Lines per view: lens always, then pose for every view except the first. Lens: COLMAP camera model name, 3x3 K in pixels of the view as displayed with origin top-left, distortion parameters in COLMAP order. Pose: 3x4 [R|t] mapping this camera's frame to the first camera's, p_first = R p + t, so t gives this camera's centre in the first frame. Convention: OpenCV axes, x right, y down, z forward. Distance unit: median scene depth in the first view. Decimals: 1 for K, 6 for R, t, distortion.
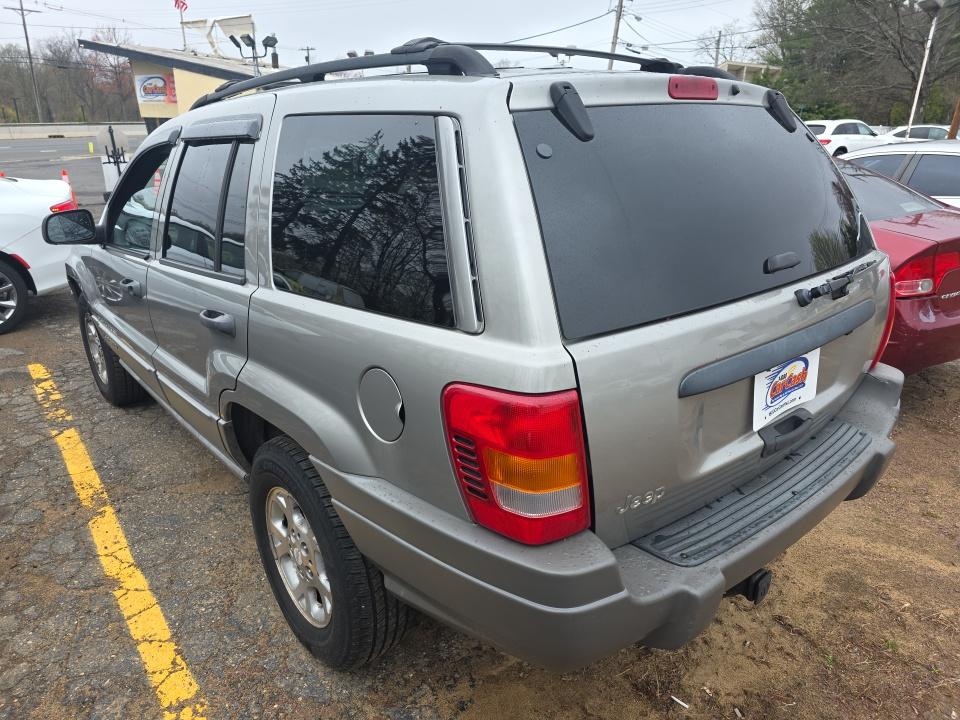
lens RADIAL K [[654.0, 0, 480.0], [0, 654.0, 360.0], [0, 0, 1]] dist [0.014241, -0.002606]
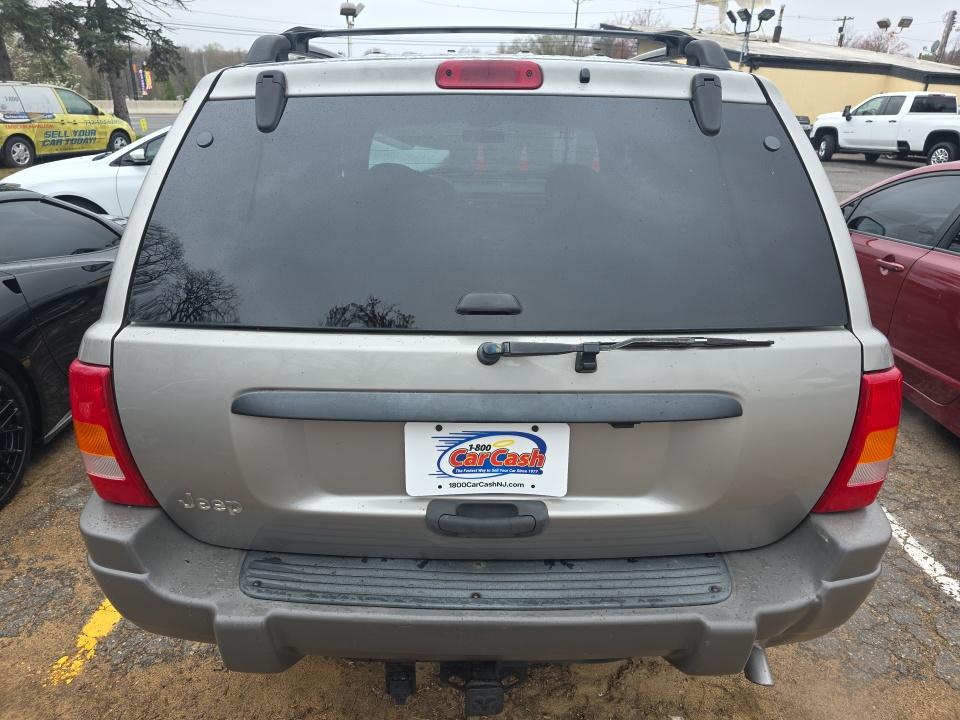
lens RADIAL K [[645.6, 0, 480.3], [0, 645.6, 349.2], [0, 0, 1]] dist [0.021283, -0.001007]
pose [[0.767467, 0.243245, -0.593149, 0.698904], [-0.230931, 0.968005, 0.098173, -0.127974], [0.598051, 0.061632, 0.799085, 0.296975]]
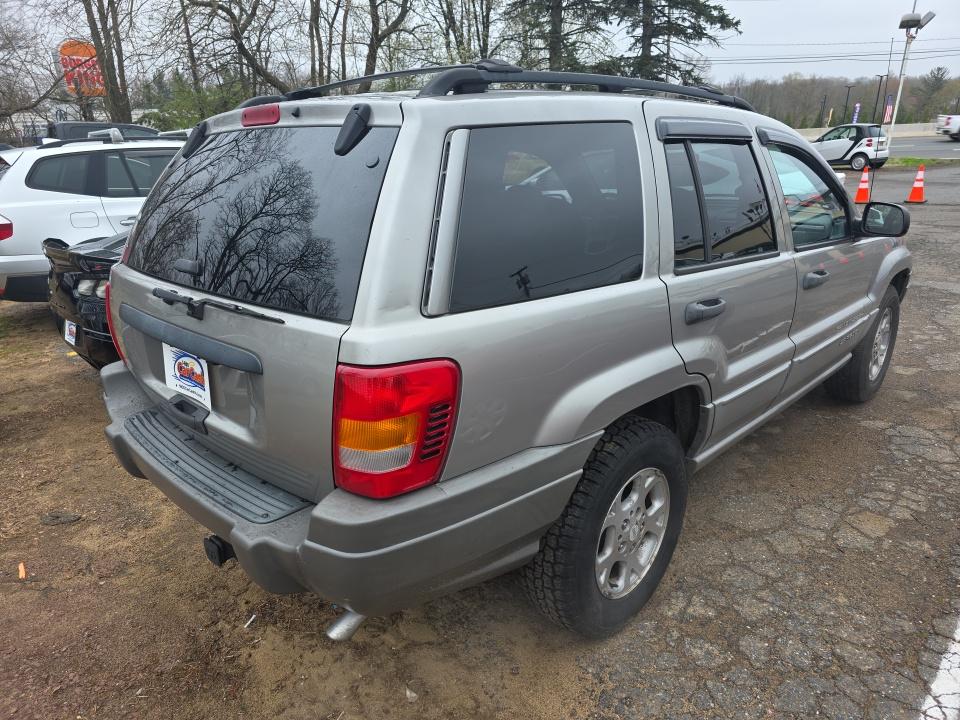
lens RADIAL K [[654.0, 0, 480.0], [0, 654.0, 360.0], [0, 0, 1]] dist [0.014241, -0.002606]
pose [[0.108765, 0.323161, -0.940073, 1.276498], [-0.308910, 0.909851, 0.277031, -0.367946], [0.944852, 0.260267, 0.198787, 0.995220]]
